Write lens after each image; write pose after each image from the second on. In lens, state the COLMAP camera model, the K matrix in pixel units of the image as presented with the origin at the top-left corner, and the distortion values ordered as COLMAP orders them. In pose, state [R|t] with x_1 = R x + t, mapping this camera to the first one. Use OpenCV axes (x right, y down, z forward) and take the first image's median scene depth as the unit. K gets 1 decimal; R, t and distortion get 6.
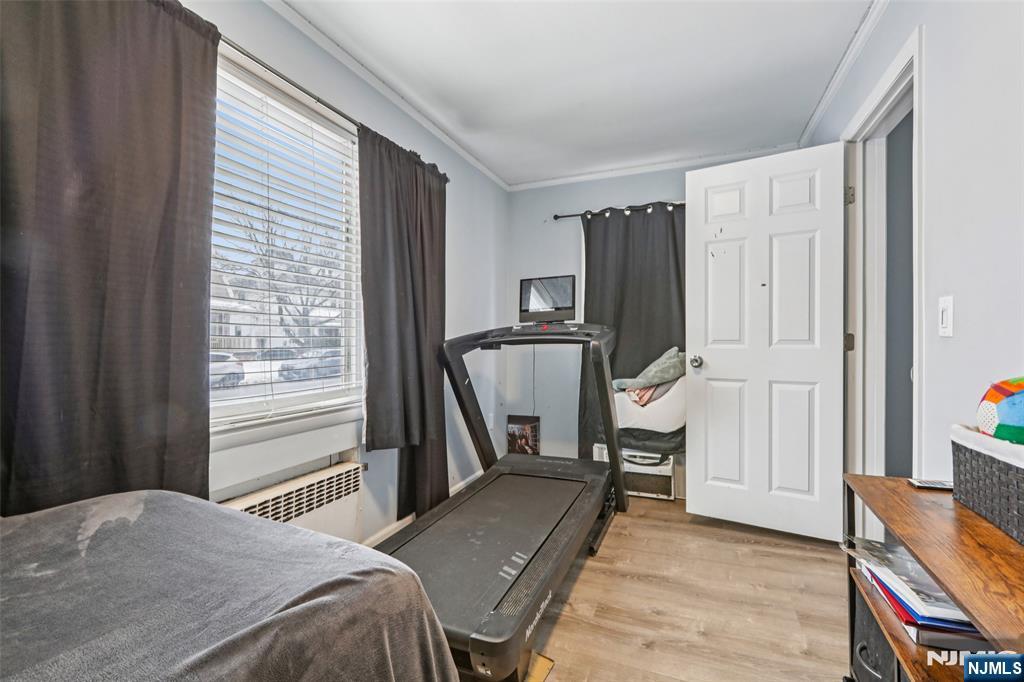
lens RADIAL K [[462.9, 0, 512.4], [0, 462.9, 342.6], [0, 0, 1]] dist [0.000099, 0.002169]
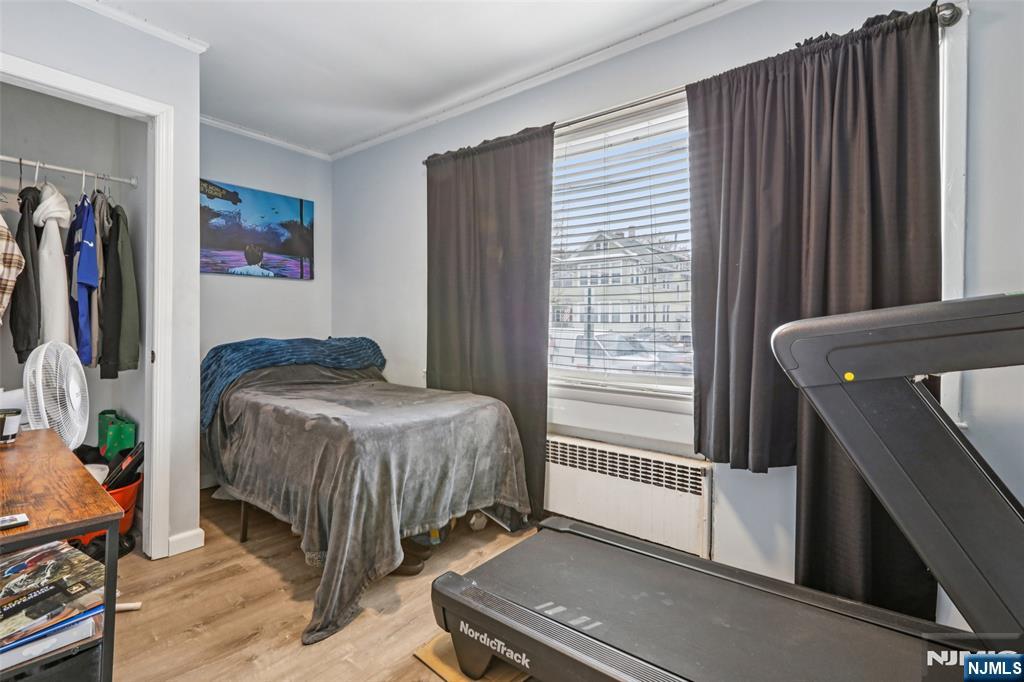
lens RADIAL K [[462.9, 0, 513.3], [0, 462.9, 333.2], [0, 0, 1]] dist [0.000099, 0.002169]
pose [[-0.274912, 0.006157, -0.961450, 0.670521], [-0.016347, 0.999805, 0.011077, 0.006130], [0.961330, 0.018762, -0.274758, 0.983321]]
